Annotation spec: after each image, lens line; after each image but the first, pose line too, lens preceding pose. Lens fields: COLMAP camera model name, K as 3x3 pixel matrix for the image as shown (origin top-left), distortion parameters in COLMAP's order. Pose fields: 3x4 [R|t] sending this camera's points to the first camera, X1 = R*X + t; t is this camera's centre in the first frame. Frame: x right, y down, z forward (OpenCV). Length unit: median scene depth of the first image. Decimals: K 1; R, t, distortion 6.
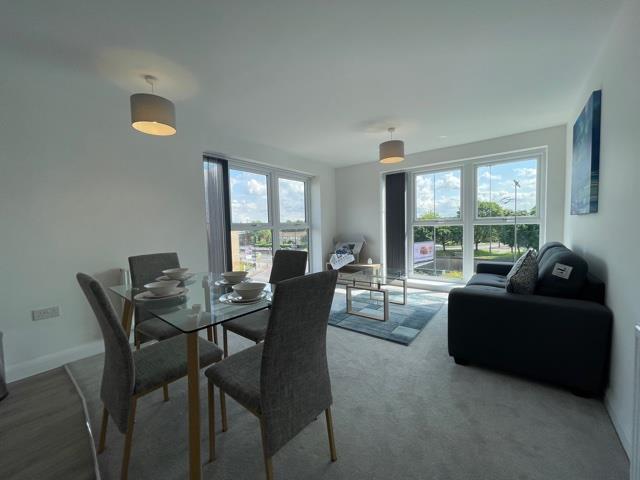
lens RADIAL K [[256.5, 0, 319.4], [0, 256.5, 239.9], [0, 0, 1]] dist [-0.000729, 0.000014]
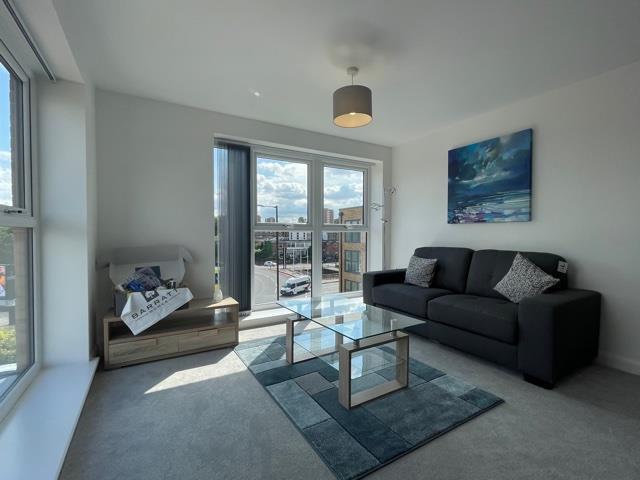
lens RADIAL K [[294.1, 0, 319.3], [0, 294.1, 240.3], [0, 0, 1]] dist [0.001193, 0.000151]
pose [[0.361946, 0.010109, 0.932144, -0.282675], [0.040888, 0.998807, -0.026709, -0.004574], [-0.931302, 0.047781, 0.361101, 0.583470]]
